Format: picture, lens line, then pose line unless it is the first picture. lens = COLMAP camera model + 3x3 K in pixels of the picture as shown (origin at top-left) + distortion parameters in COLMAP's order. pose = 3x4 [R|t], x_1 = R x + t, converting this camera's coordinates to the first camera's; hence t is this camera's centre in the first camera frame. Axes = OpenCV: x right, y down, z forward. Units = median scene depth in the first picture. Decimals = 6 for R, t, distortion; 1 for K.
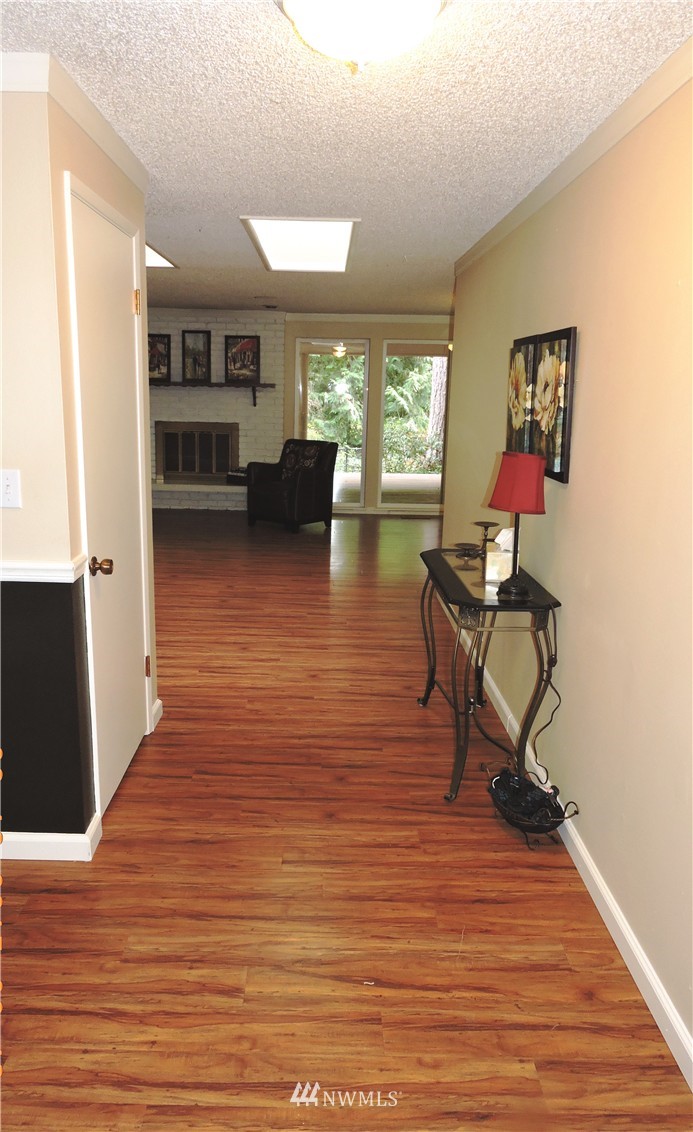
lens RADIAL K [[795.2, 0, 341.2], [0, 795.2, 566.5], [0, 0, 1]] dist [-0.035878, -0.000627]
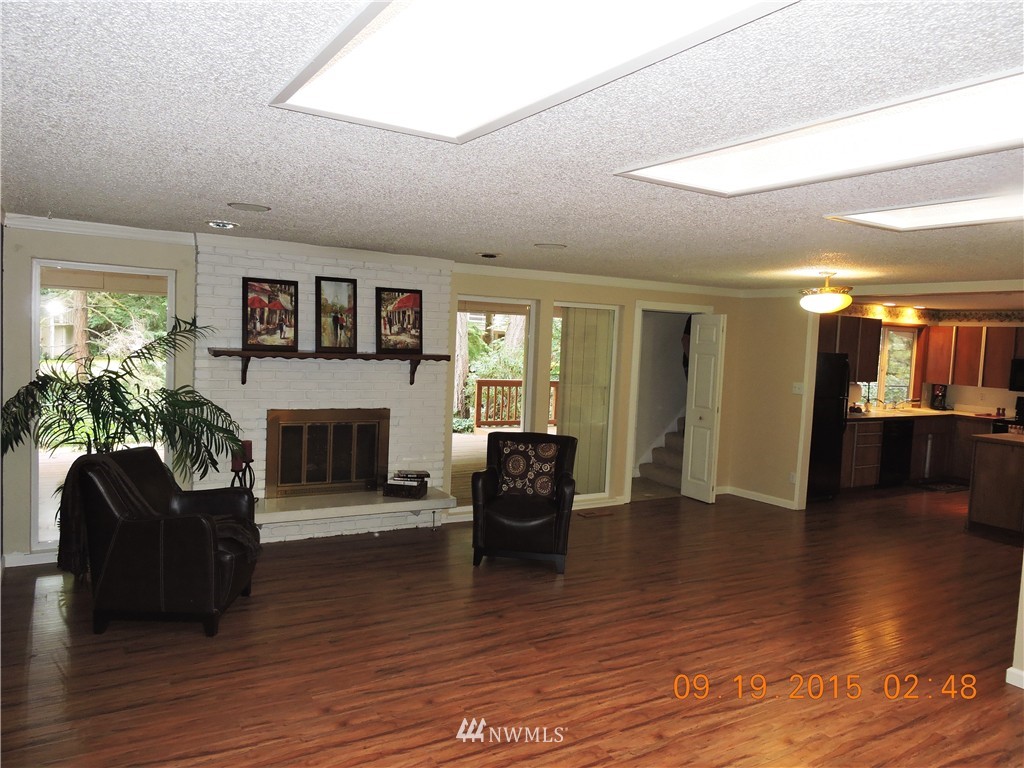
lens RADIAL K [[732.6, 0, 515.5], [0, 732.6, 383.6], [0, 0, 1]] dist [-0.005707, -0.002697]
pose [[0.858881, -0.020497, 0.511764, -0.373787], [0.089846, 0.989734, -0.111146, -0.122897], [-0.504232, 0.141441, 0.851906, 0.394413]]
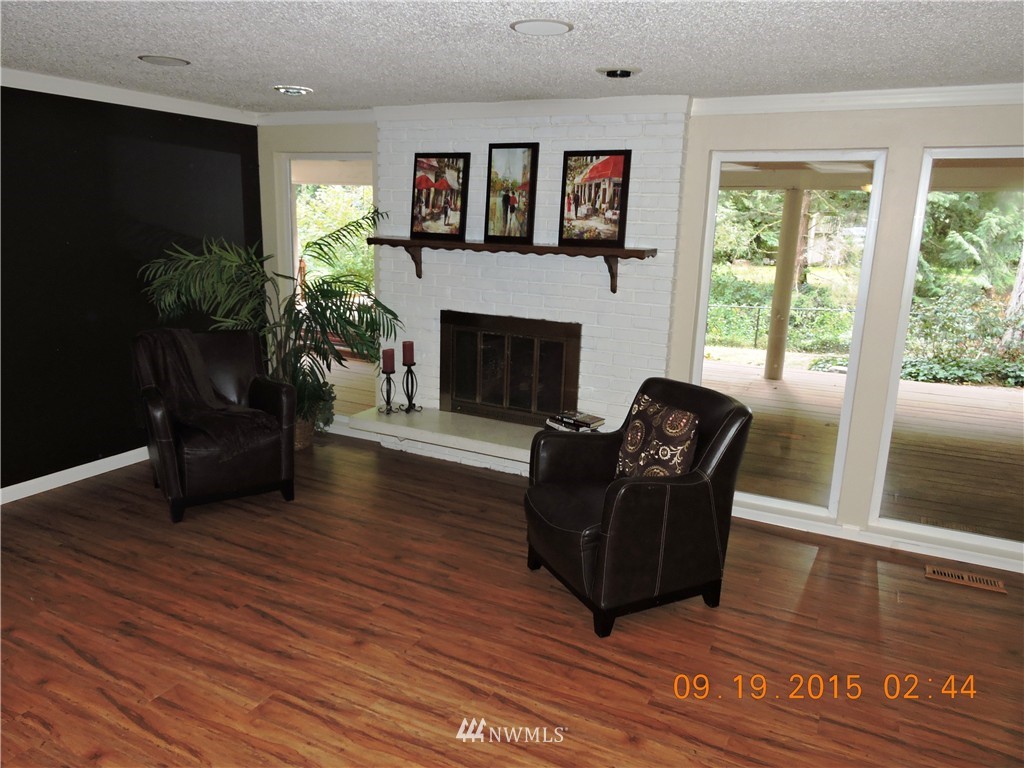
lens RADIAL K [[732.6, 0, 508.8], [0, 732.6, 383.7], [0, 0, 1]] dist [-0.005707, -0.002697]
pose [[0.885657, 0.105111, -0.452287, 0.046956], [-0.108304, 0.993938, 0.018913, -0.149721], [0.451533, 0.032234, 0.891672, 0.574142]]
